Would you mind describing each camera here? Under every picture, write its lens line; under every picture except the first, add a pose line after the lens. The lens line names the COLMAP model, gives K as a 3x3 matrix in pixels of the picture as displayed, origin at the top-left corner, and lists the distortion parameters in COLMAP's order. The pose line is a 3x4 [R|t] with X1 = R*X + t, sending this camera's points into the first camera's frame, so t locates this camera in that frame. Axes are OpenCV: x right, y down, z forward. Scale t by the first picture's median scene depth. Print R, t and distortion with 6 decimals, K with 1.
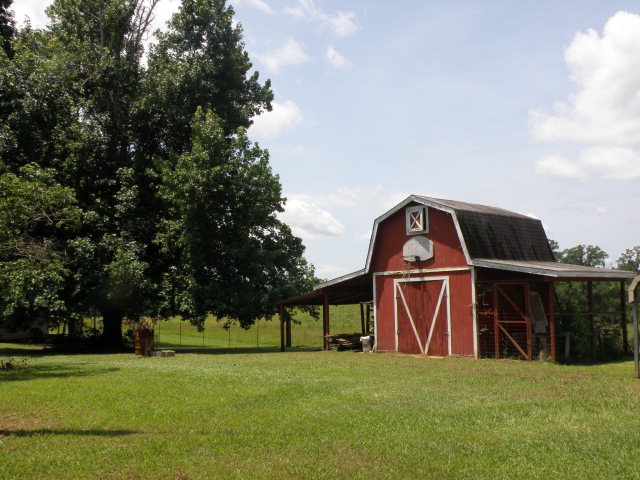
lens RADIAL K [[535.9, 0, 322.2], [0, 535.9, 253.6], [0, 0, 1]] dist [-0.168313, 0.172932]
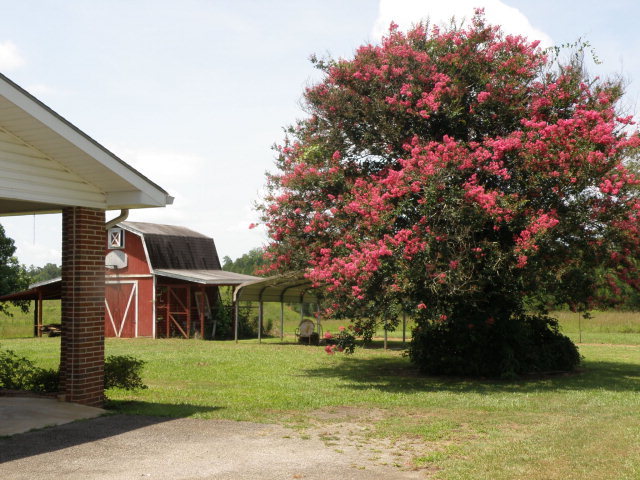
lens RADIAL K [[711.6, 0, 328.7], [0, 711.6, 240.2], [0, 0, 1]] dist [-0.012408, 0.008425]
pose [[0.910093, 0.034757, 0.412945, -0.077720], [-0.040782, 0.999151, 0.005783, -0.092177], [-0.412393, -0.022103, 0.910738, -0.881912]]
